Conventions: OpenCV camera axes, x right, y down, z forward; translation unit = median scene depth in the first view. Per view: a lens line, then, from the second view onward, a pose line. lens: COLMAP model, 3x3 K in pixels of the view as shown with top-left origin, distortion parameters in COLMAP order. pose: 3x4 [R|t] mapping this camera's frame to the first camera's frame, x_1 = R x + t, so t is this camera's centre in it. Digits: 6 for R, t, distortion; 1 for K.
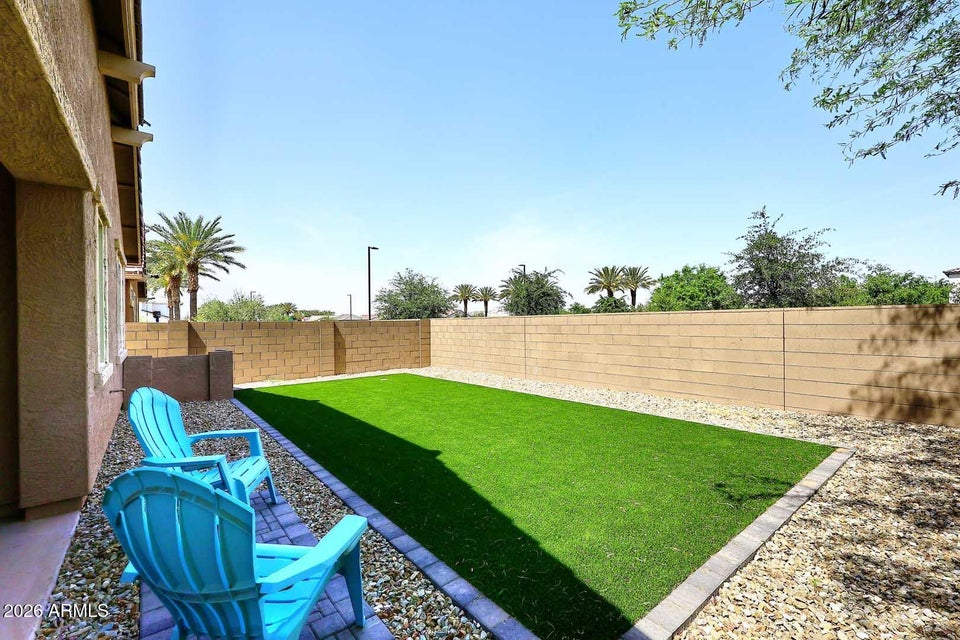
lens RADIAL K [[410.1, 0, 480.0], [0, 410.1, 320.0], [0, 0, 1]] dist [0.004358, 0.000384]
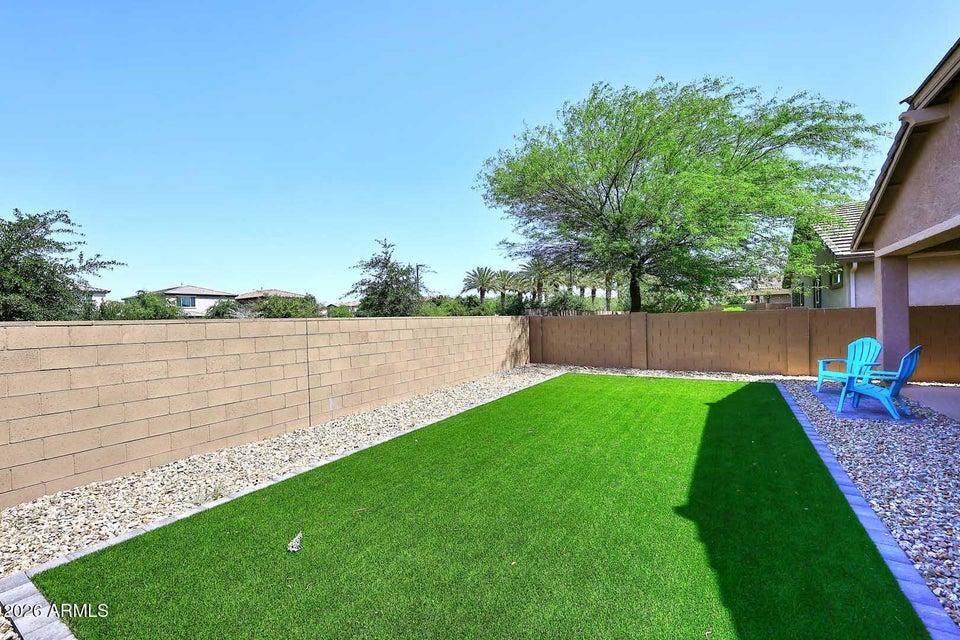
lens RADIAL K [[392.7, 0, 482.2], [0, 392.7, 310.9], [0, 0, 1]] dist [0.002014, 0.000190]
pose [[-0.314049, 0.050733, 0.948050, -0.387350], [0.034860, 0.998514, -0.041886, 0.008876], [-0.948767, 0.019894, -0.315351, 0.720135]]
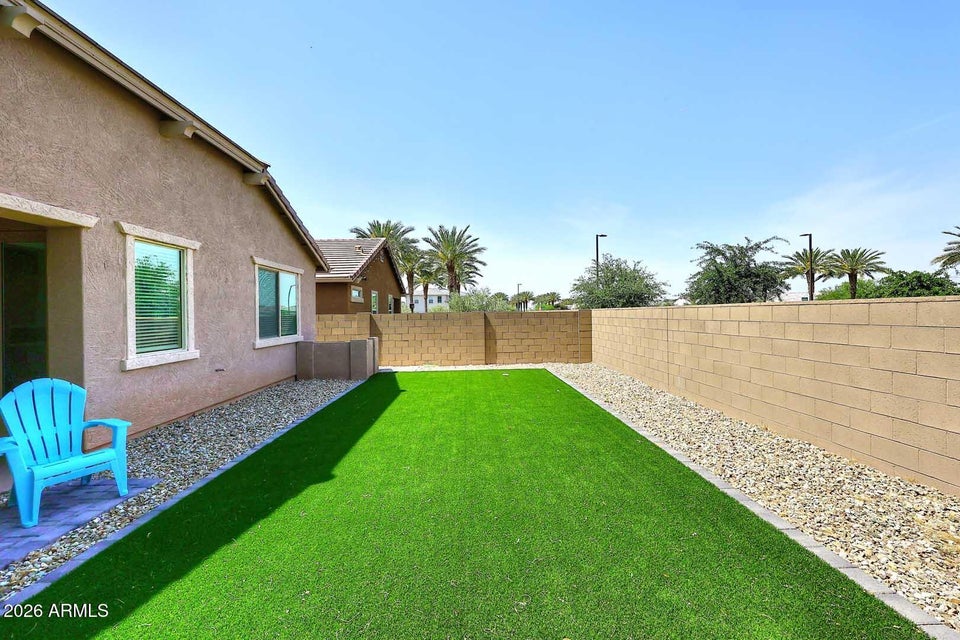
lens RADIAL K [[392.7, 0, 482.2], [0, 392.7, 310.9], [0, 0, 1]] dist [0.002014, 0.000190]
pose [[0.799250, -0.002431, -0.600993, 0.205869], [0.008346, 0.999940, 0.007055, -0.007458], [0.600940, -0.010654, 0.799223, 0.178871]]
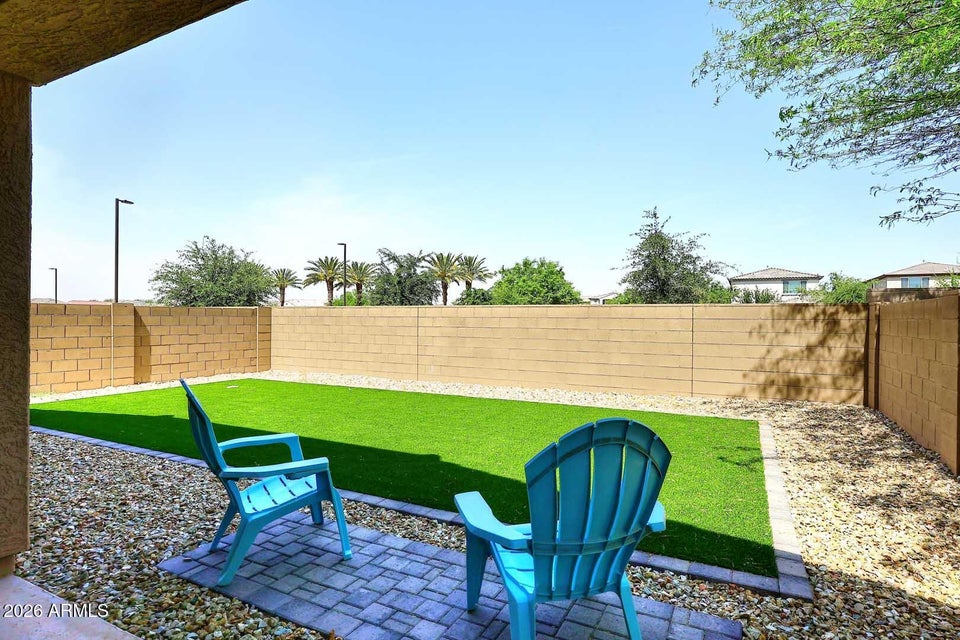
lens RADIAL K [[508.1, 0, 480.0], [0, 508.1, 320.0], [0, 0, 1]] dist [0.001121, -0.000331]
pose [[0.915860, 0.017805, 0.401103, -0.147304], [-0.021148, 0.999769, 0.003910, 0.009759], [-0.400940, -0.012064, 0.916025, -0.005020]]
